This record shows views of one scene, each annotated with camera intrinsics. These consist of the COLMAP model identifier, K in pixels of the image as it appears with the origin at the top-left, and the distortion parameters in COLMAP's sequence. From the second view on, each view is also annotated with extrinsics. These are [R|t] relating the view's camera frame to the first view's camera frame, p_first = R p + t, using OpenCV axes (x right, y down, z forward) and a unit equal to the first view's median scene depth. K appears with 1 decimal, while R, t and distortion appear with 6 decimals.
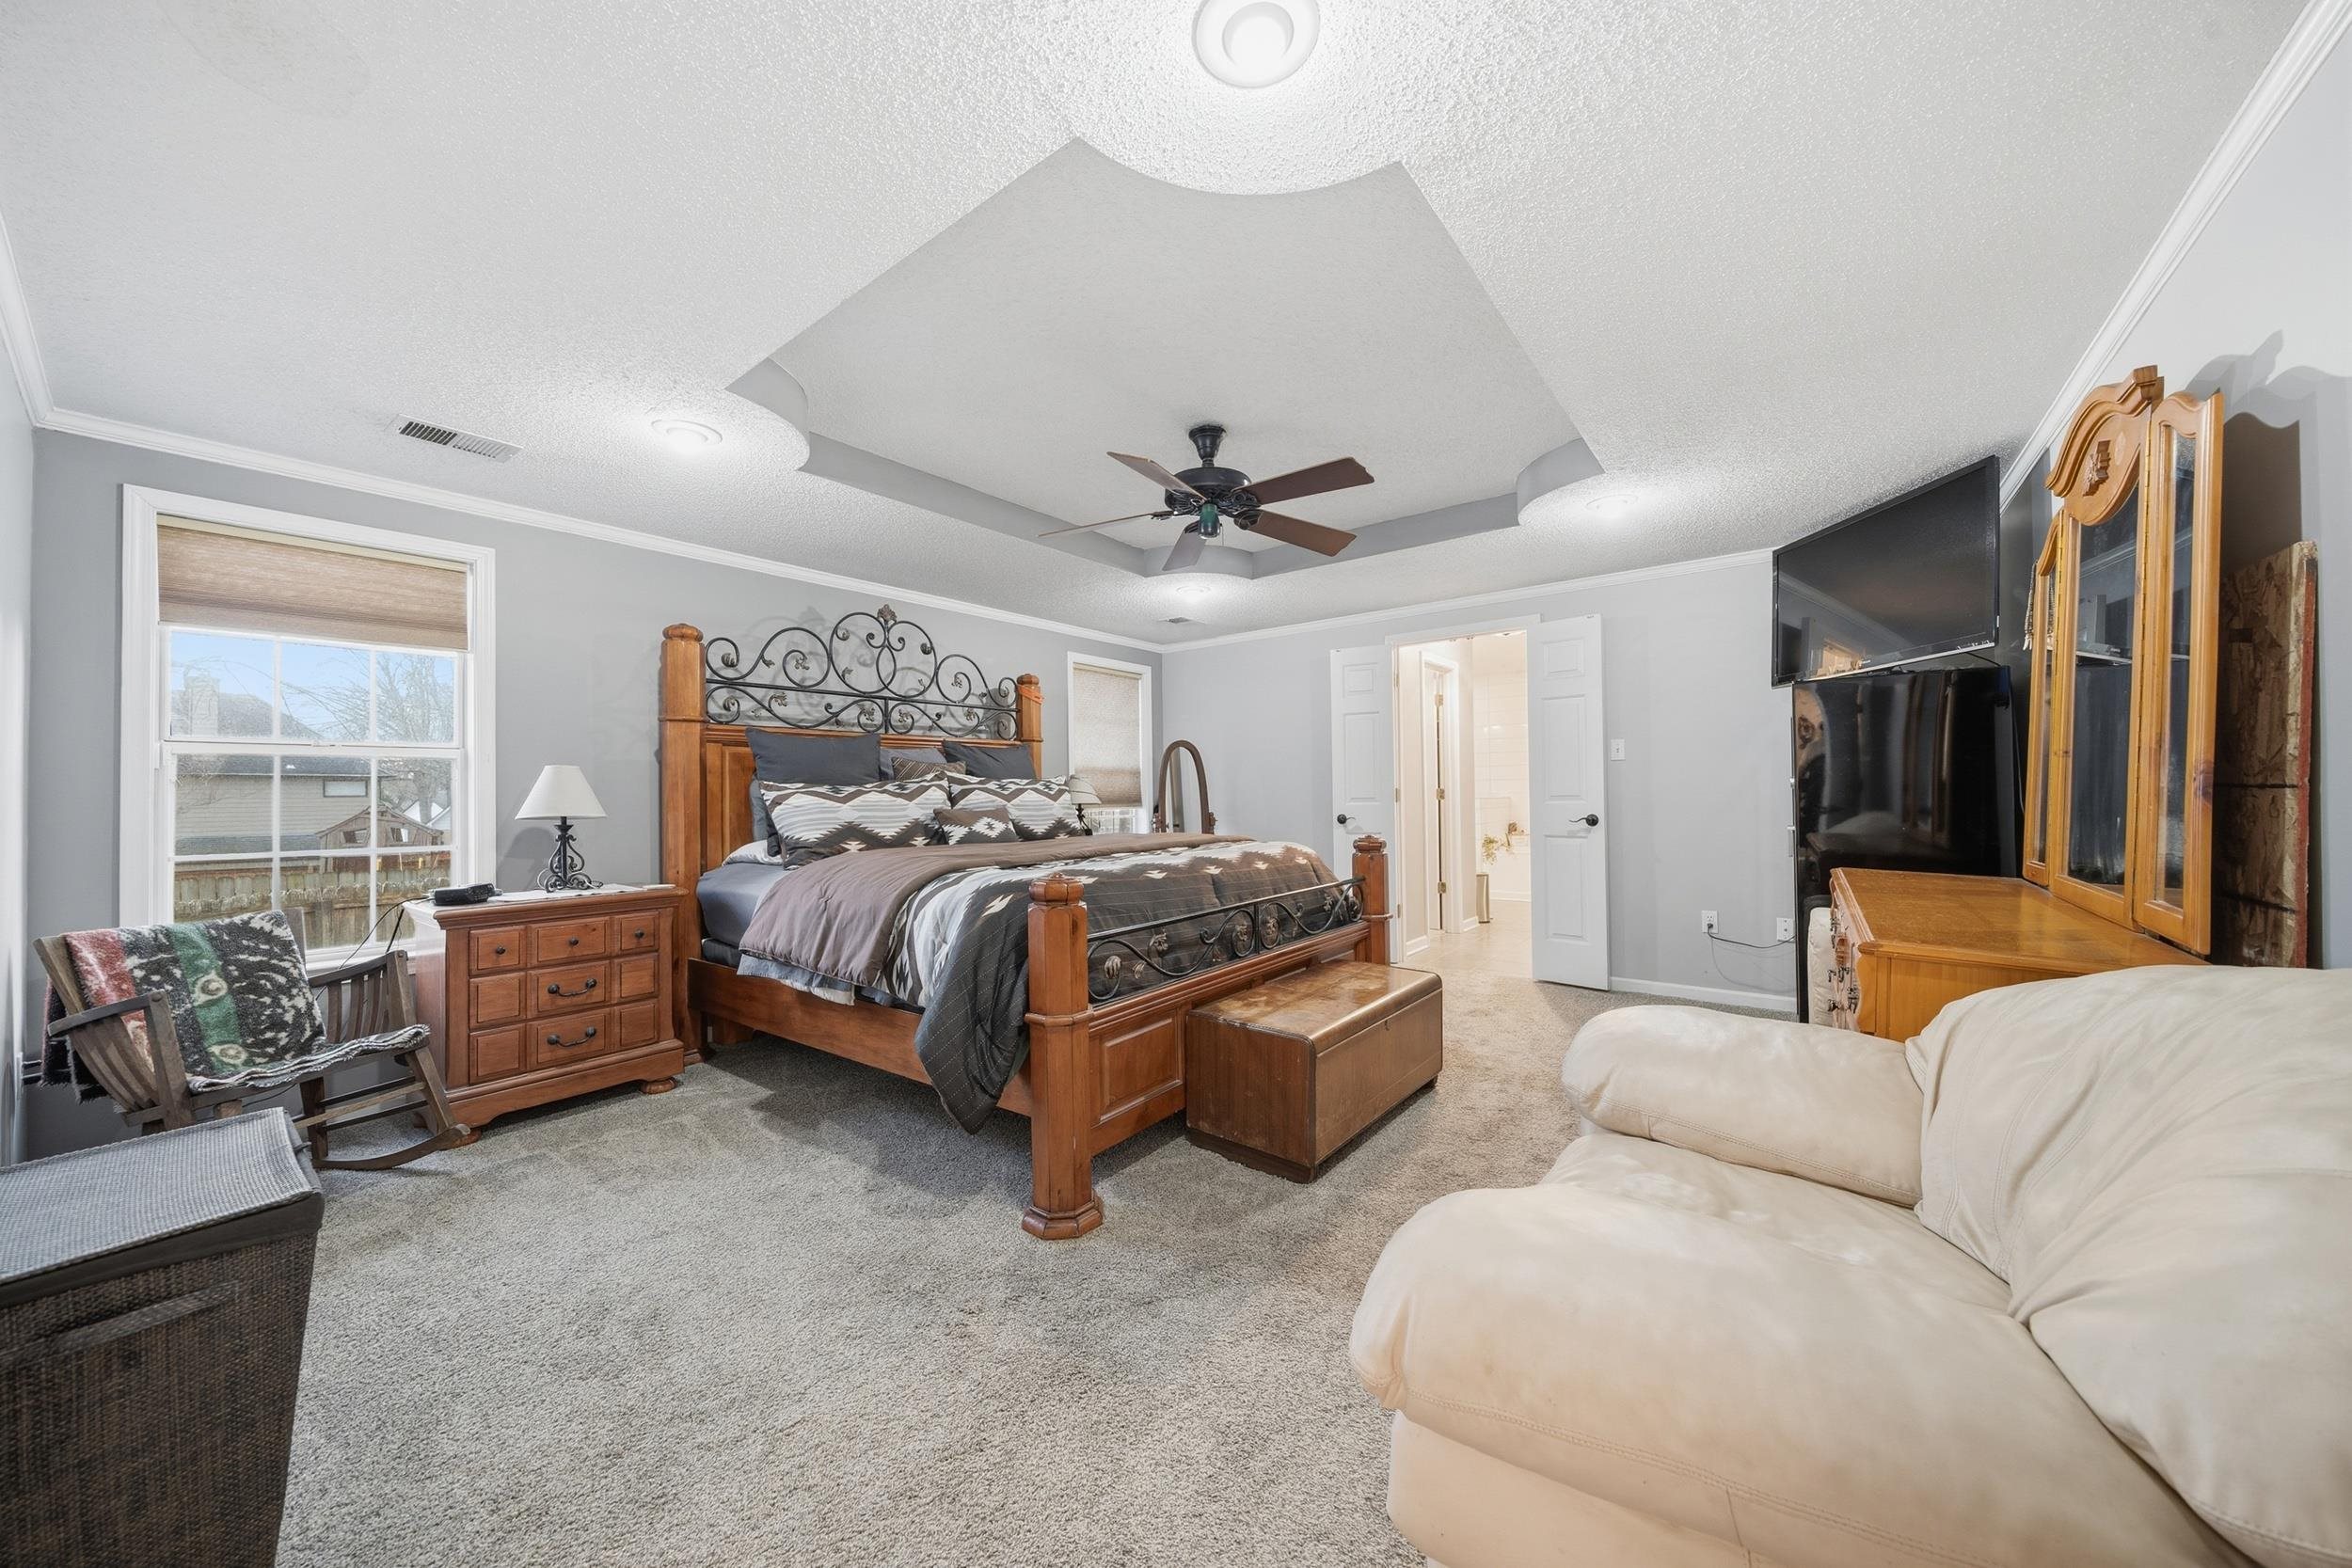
lens RADIAL K [[822.6, 0, 1169.7], [0, 822.6, 795.6], [0, 0, 1]] dist [-0.003099, -0.000336]
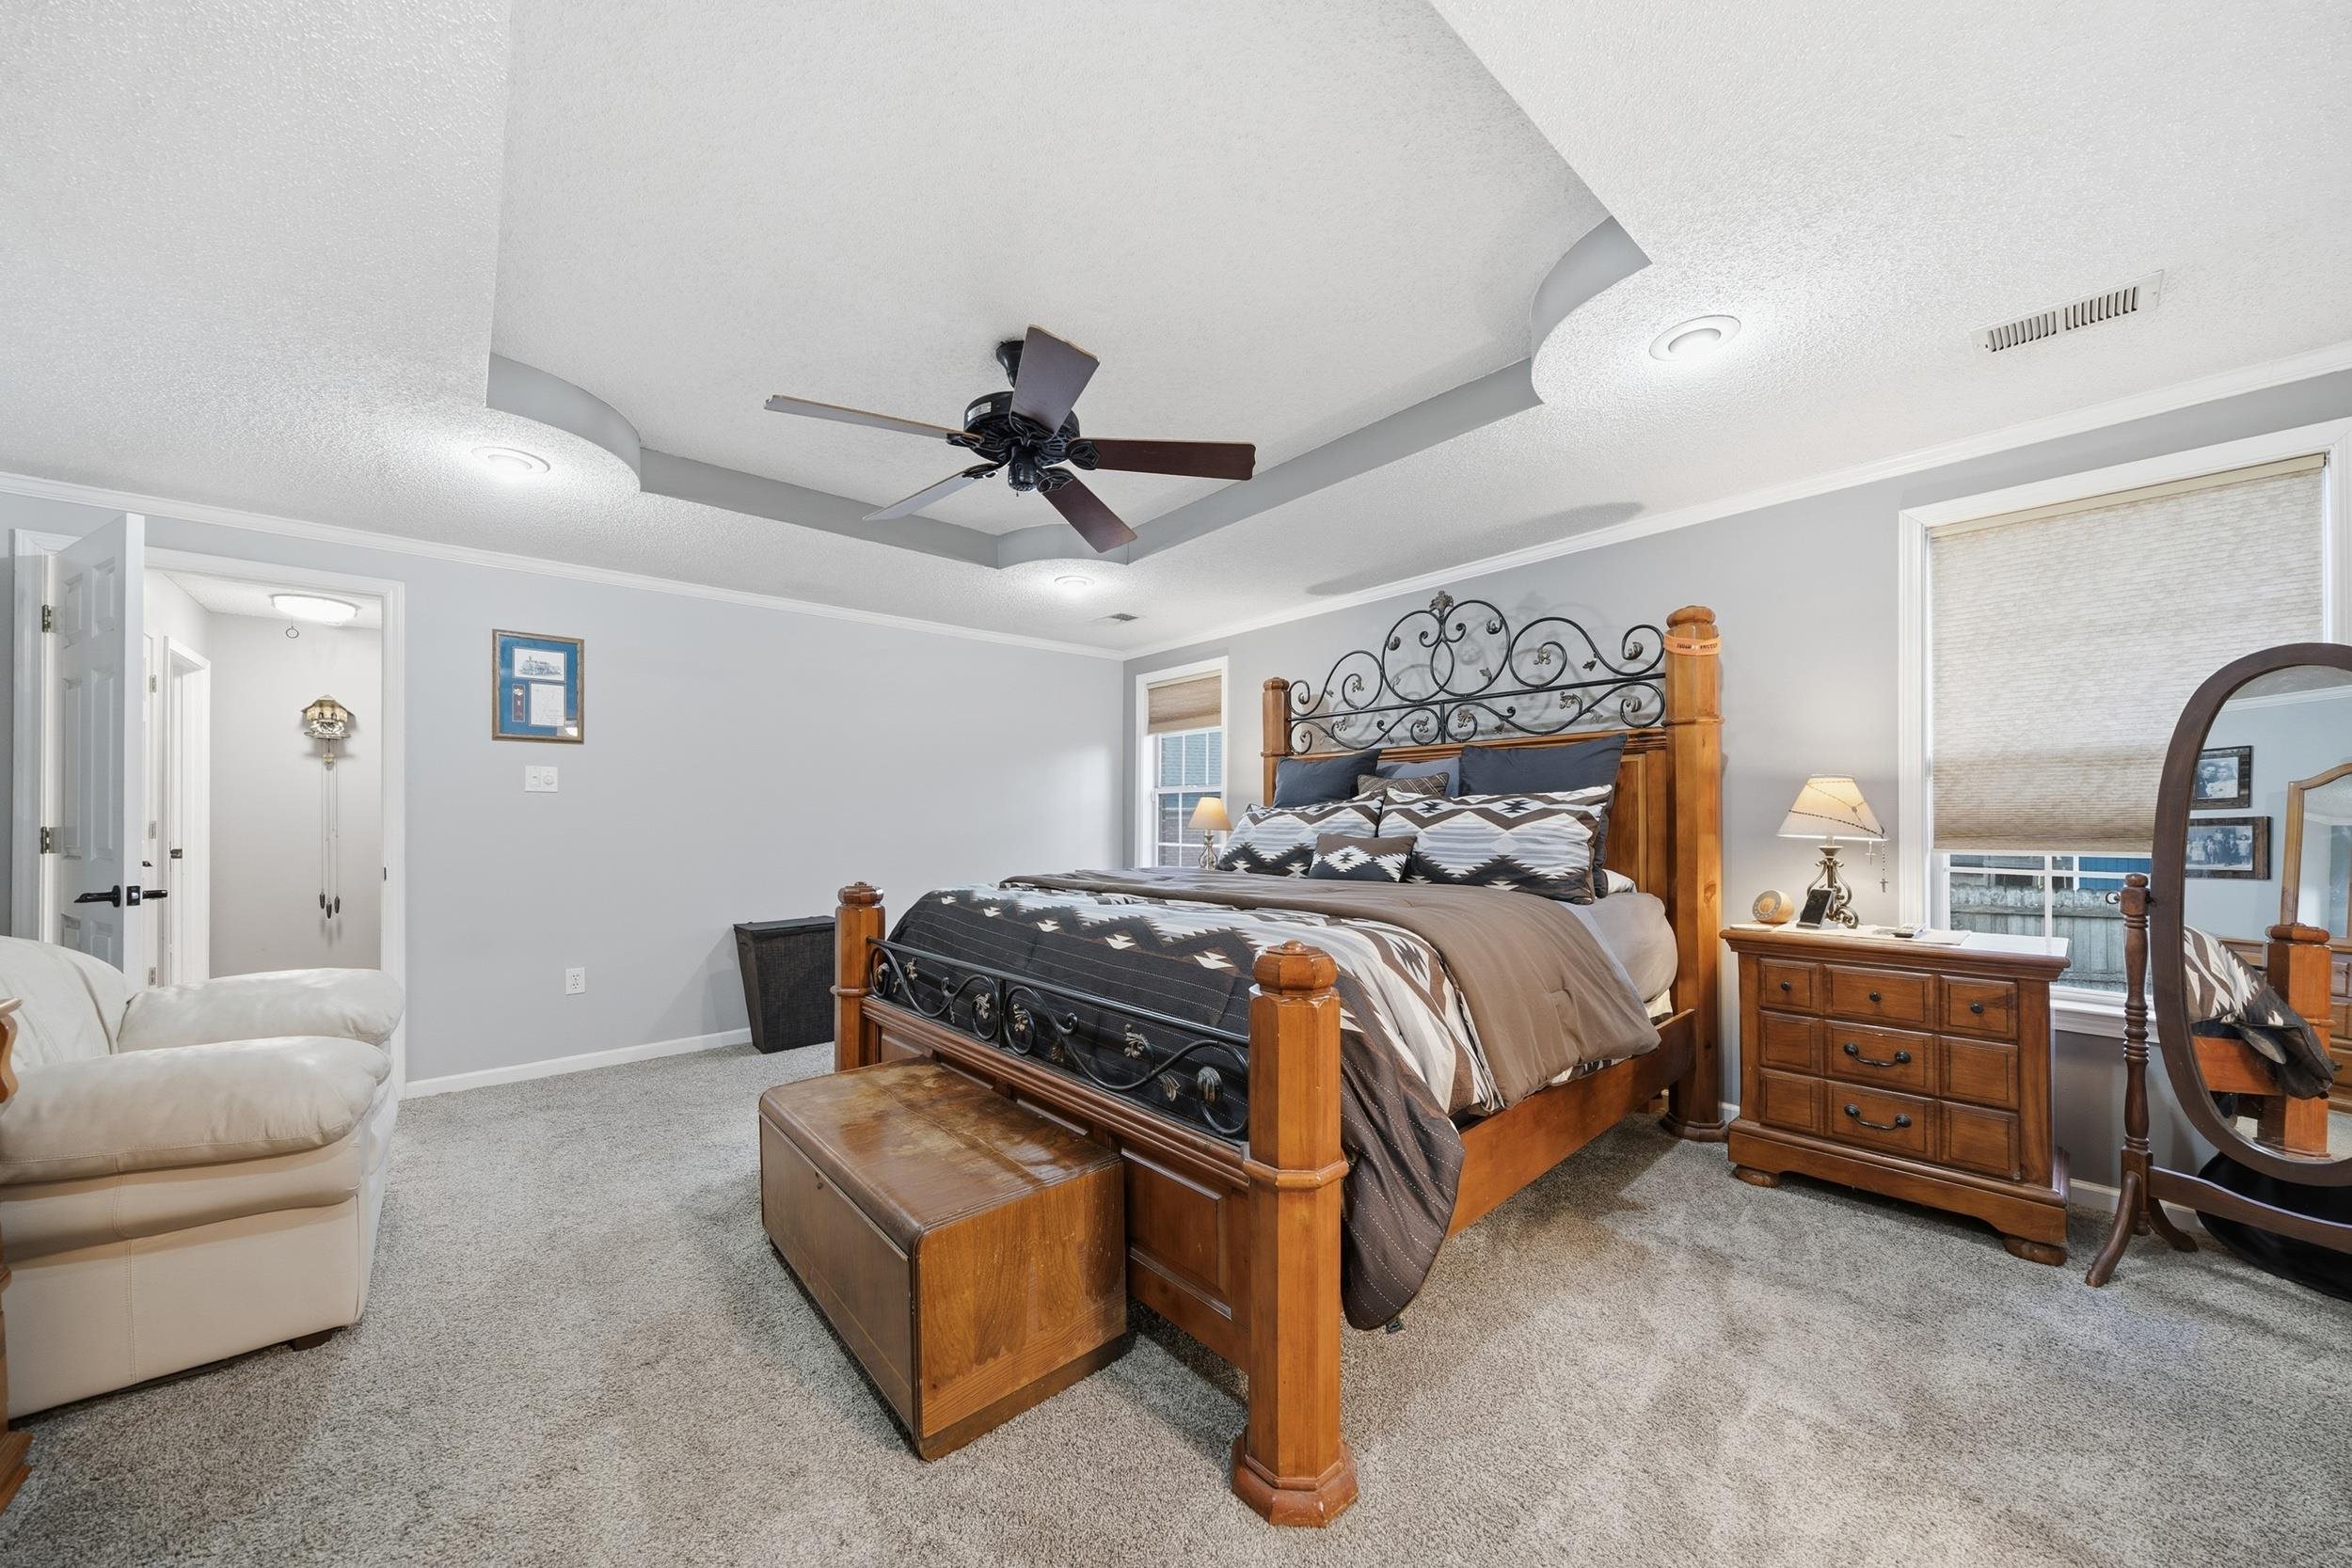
lens RADIAL K [[822.6, 0, 1166.4], [0, 822.6, 805.8], [0, 0, 1]] dist [-0.003099, -0.000336]
pose [[-0.191326, -0.006618, -0.981504, 0.539535], [-0.001077, 0.999978, -0.006533, -0.006504], [0.981526, -0.000193, -0.191329, 0.889815]]
